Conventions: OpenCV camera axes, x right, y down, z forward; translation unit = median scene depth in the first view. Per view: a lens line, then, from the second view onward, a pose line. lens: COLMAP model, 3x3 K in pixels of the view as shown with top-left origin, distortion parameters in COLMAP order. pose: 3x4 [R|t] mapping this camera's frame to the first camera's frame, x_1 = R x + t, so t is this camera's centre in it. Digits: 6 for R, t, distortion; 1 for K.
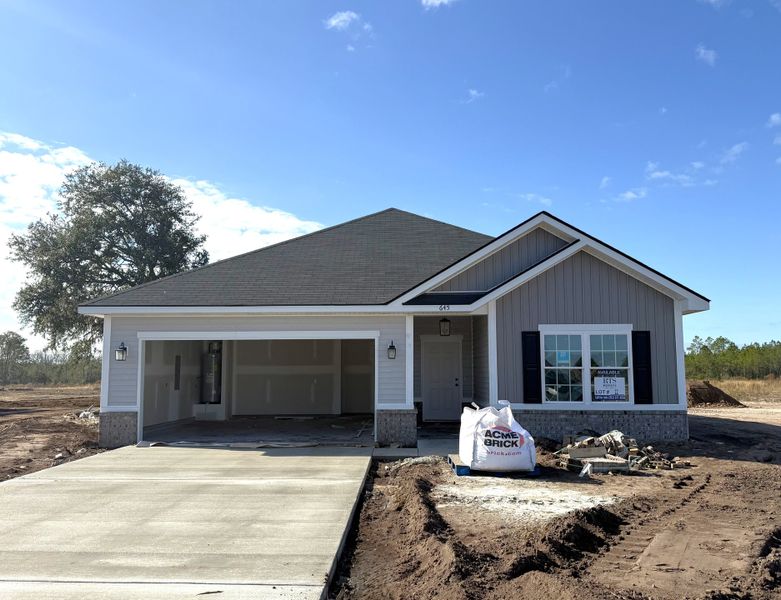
lens RADIAL K [[613.5, 0, 390.6], [0, 613.5, 290.0], [0, 0, 1]] dist [0.005649, 0.001021]
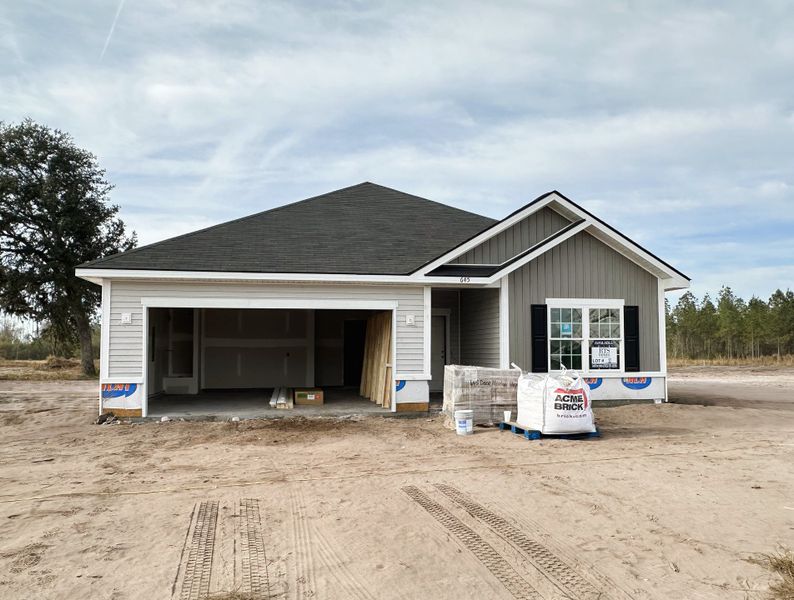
lens RADIAL K [[590.3, 0, 397.0], [0, 590.3, 300.0], [0, 0, 1]] dist [-0.089236, 0.103811]
pose [[0.977689, 0.018402, 0.209248, -0.220792], [-0.027980, 0.998687, 0.042908, 0.023371], [-0.208184, -0.047805, 0.976921, 0.067015]]
